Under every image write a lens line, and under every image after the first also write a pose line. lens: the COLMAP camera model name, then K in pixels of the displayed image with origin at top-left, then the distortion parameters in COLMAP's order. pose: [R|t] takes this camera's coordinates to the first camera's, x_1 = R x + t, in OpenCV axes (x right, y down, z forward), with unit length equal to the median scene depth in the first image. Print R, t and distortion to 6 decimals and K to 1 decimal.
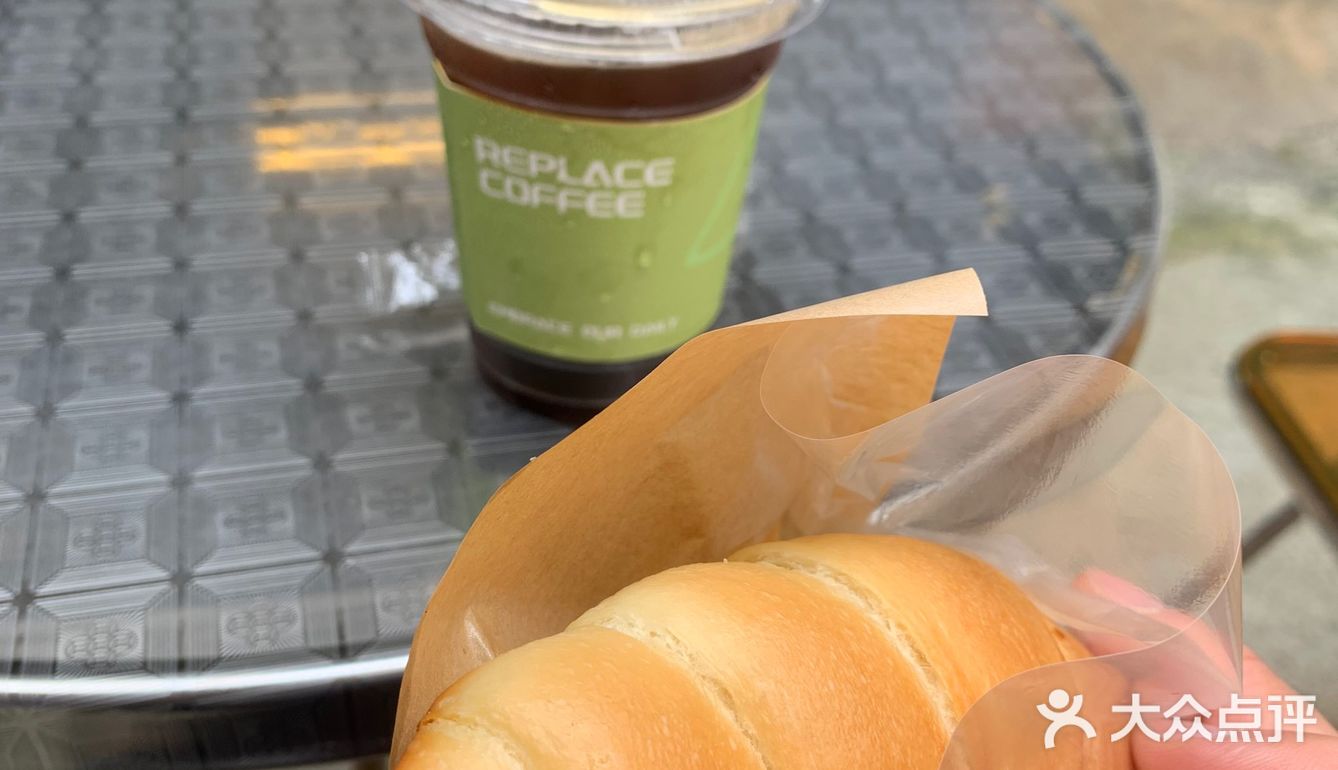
lens RADIAL K [[1384.4, 0, 667.8], [0, 1384.4, 388.8], [0, 0, 1]] dist [0.033404, 0.000000]
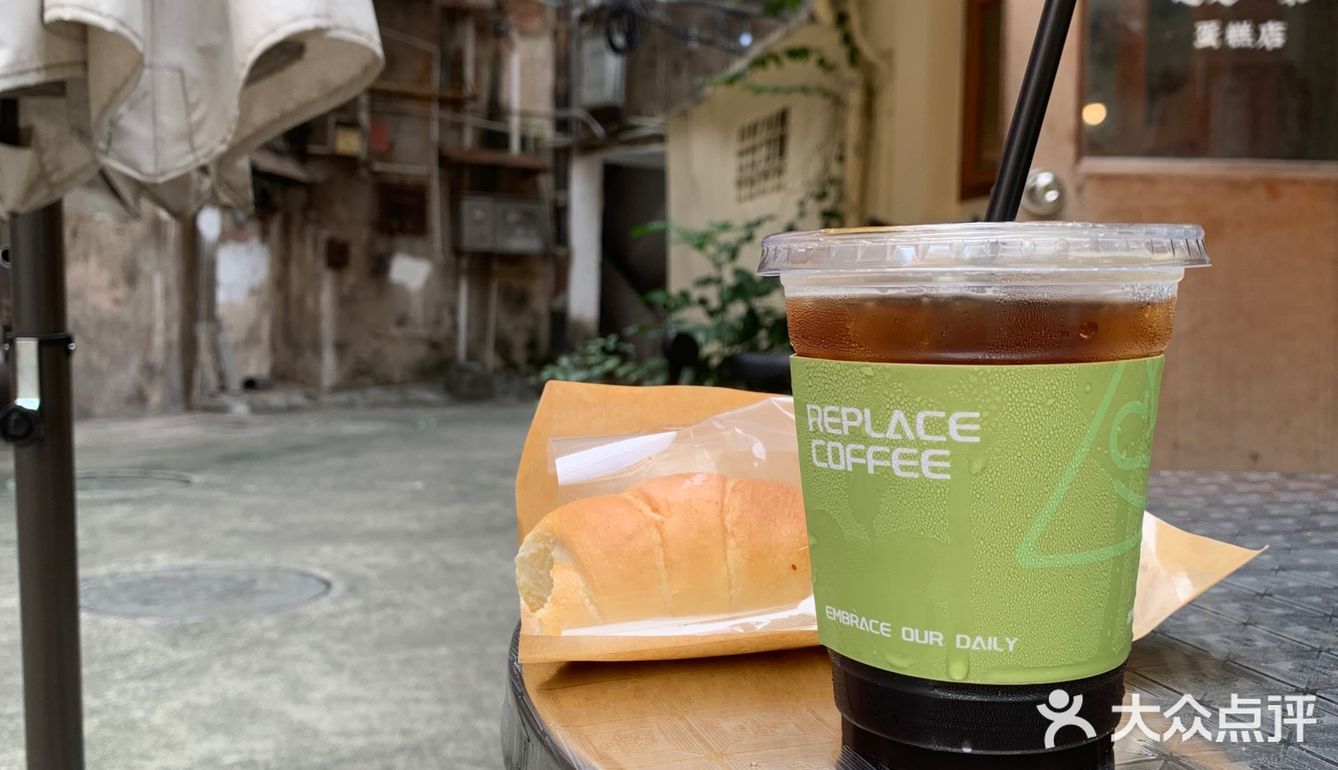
lens RADIAL K [[1384.4, 0, 660.6], [0, 1384.4, 378.7], [0, 0, 1]] dist [0.033404, 0.000000]
pose [[0.797919, -0.037289, -0.601611, 0.382732], [-0.302878, 0.838129, -0.453657, 0.292592], [0.521144, 0.544196, 0.657465, 0.266200]]
